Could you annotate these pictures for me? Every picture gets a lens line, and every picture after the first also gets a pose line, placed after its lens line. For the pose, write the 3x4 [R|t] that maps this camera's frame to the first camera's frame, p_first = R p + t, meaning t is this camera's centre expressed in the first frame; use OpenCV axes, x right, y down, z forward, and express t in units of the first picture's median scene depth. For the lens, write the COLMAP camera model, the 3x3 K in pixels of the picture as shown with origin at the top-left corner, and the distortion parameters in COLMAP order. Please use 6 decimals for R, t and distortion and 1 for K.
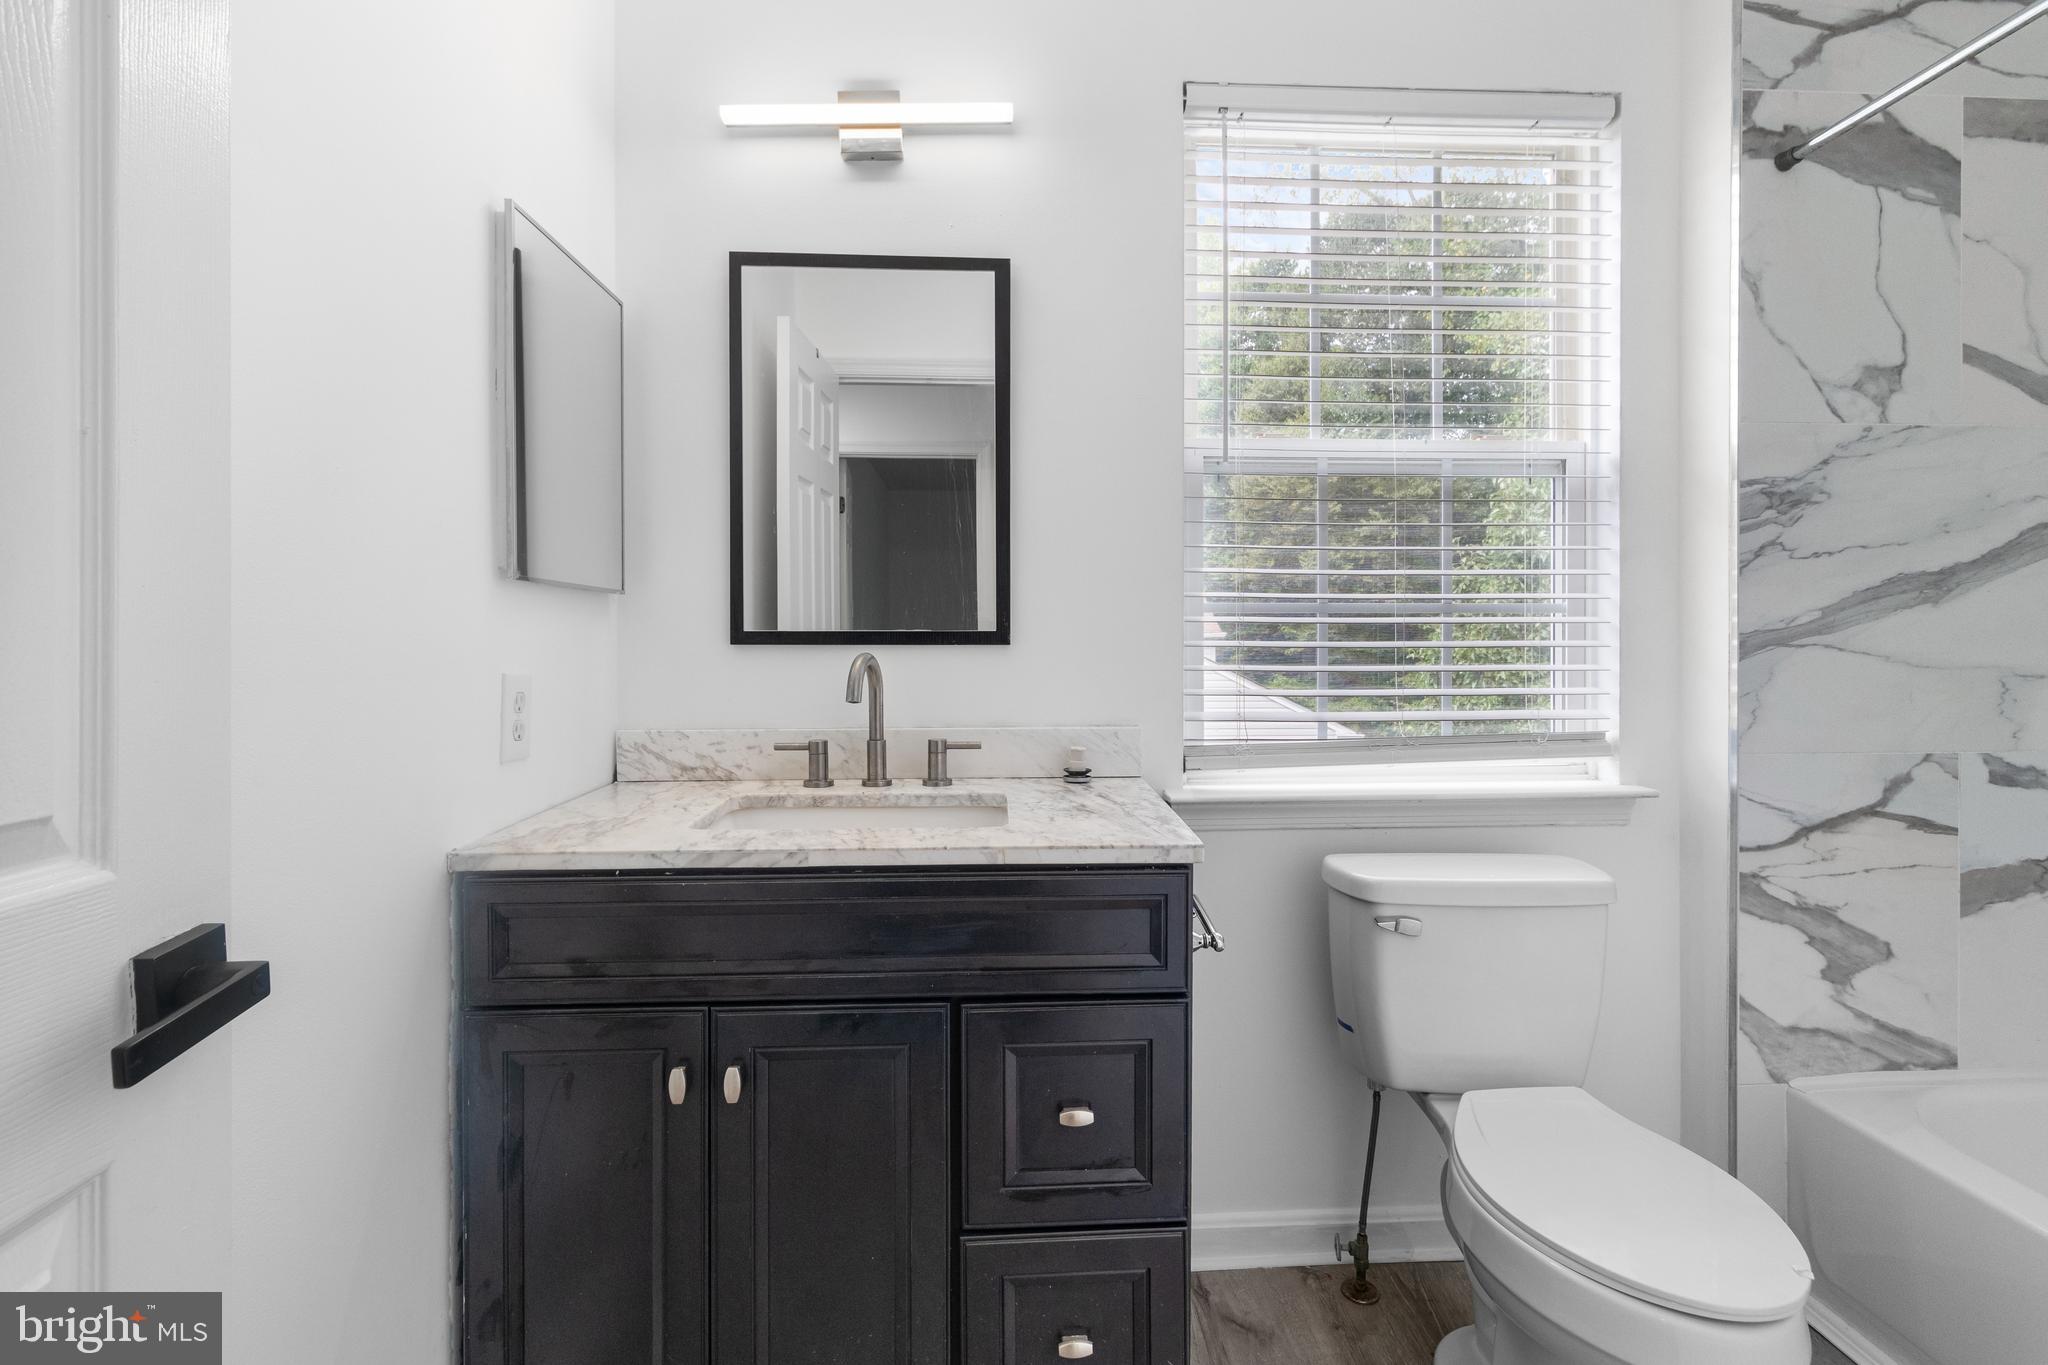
lens RADIAL K [[959.8, 0, 1037.6], [0, 959.8, 667.5], [0, 0, 1]] dist [0.001746, 0.002433]
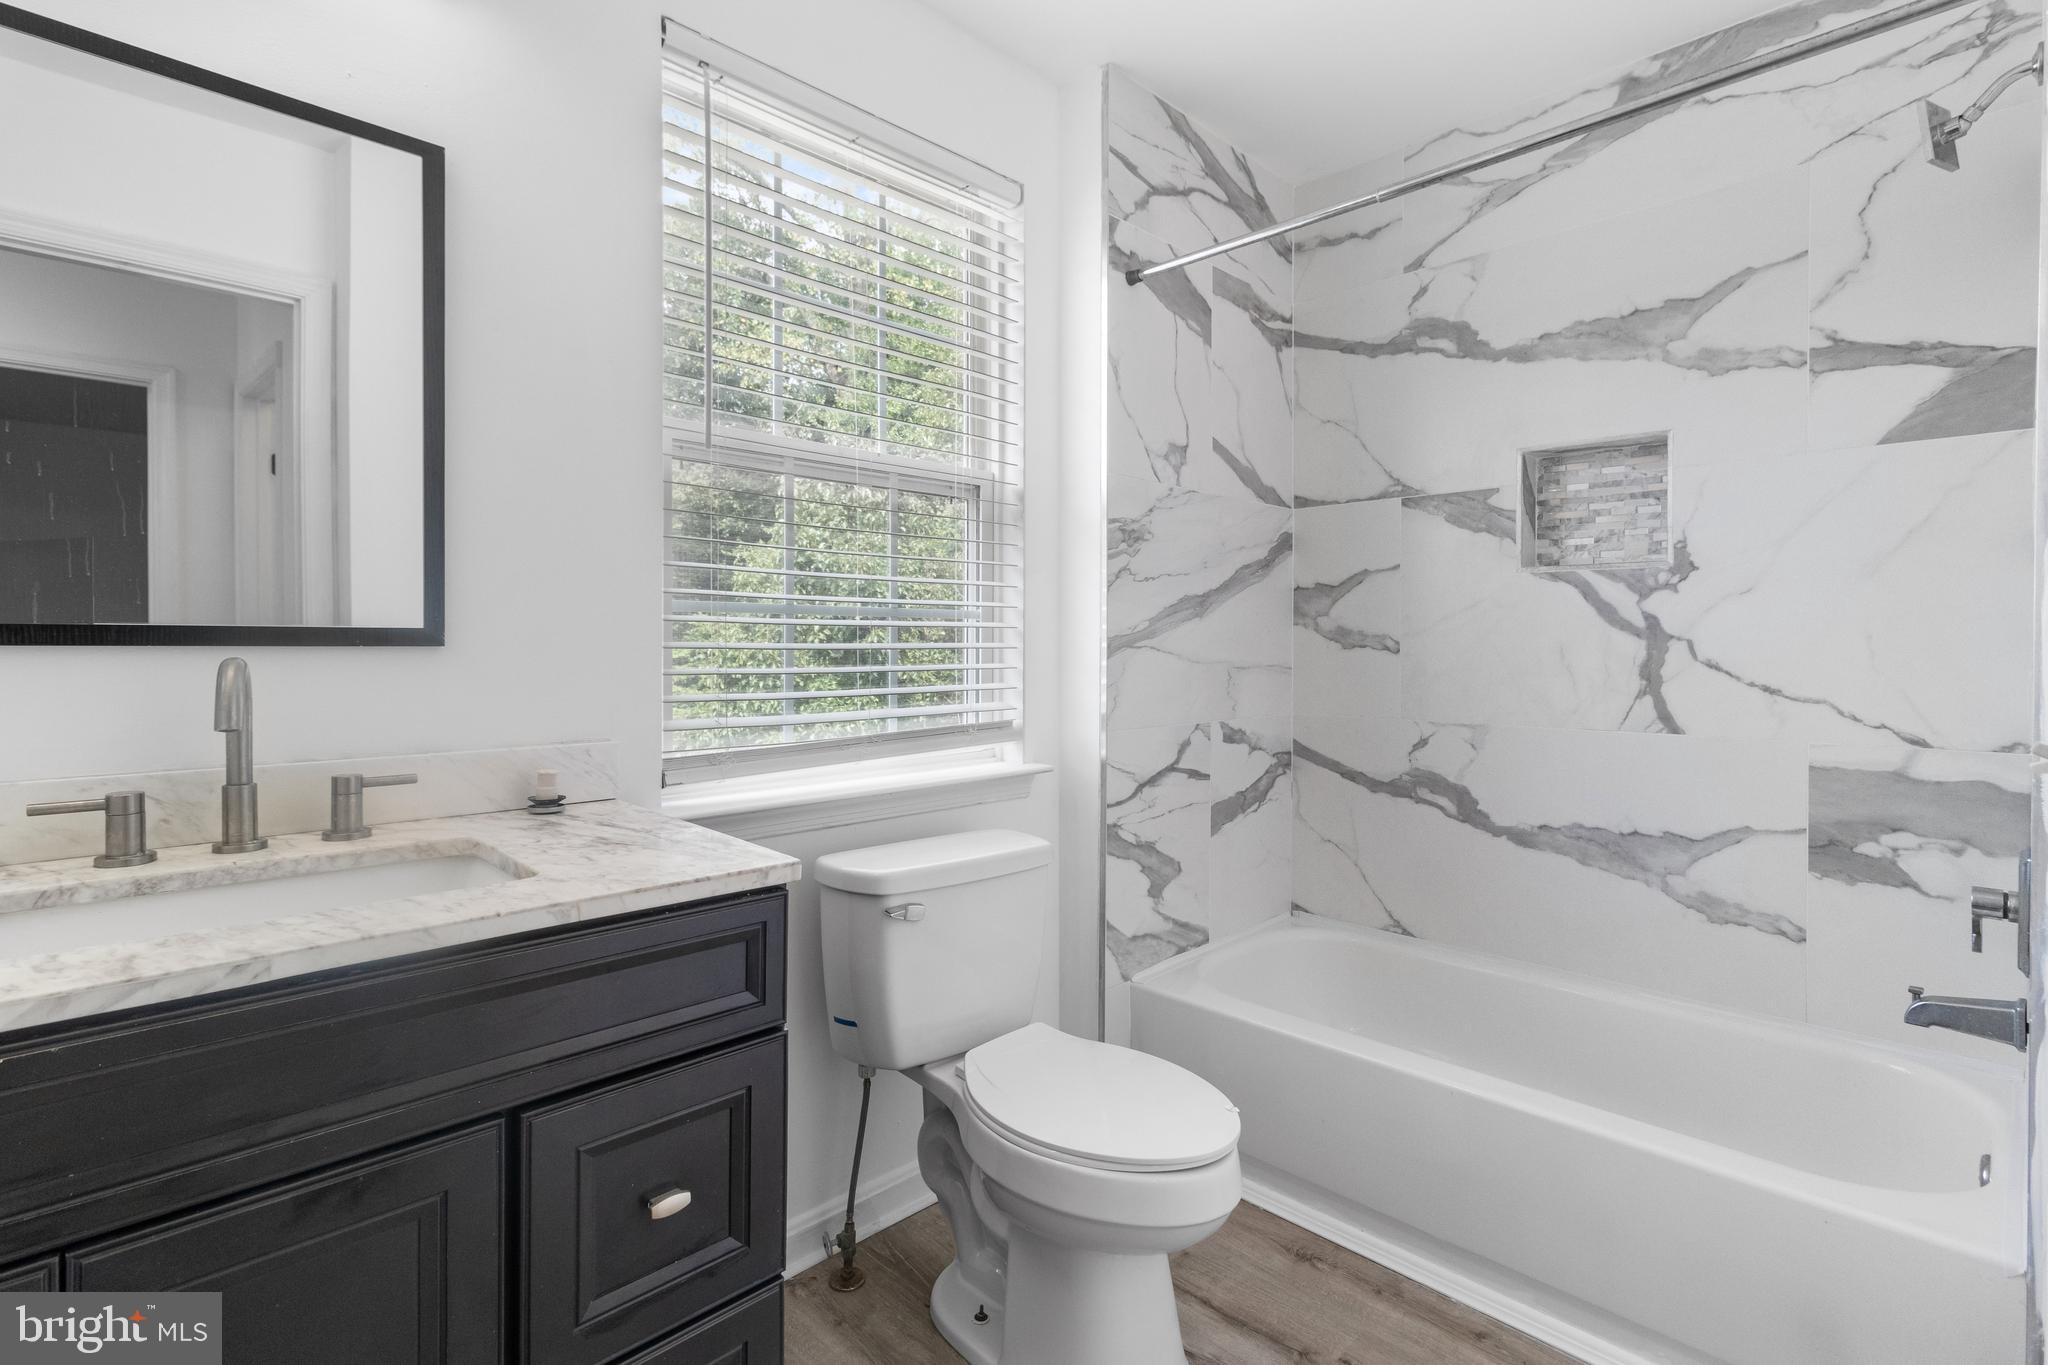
lens RADIAL K [[959.8, 0, 1029.8], [0, 959.8, 669.3], [0, 0, 1]] dist [0.001746, 0.002433]
pose [[0.752031, -0.014761, 0.658963, -0.192691], [0.014391, 0.999879, 0.005974, -0.002614], [-0.658971, 0.004990, 0.752152, 0.106989]]
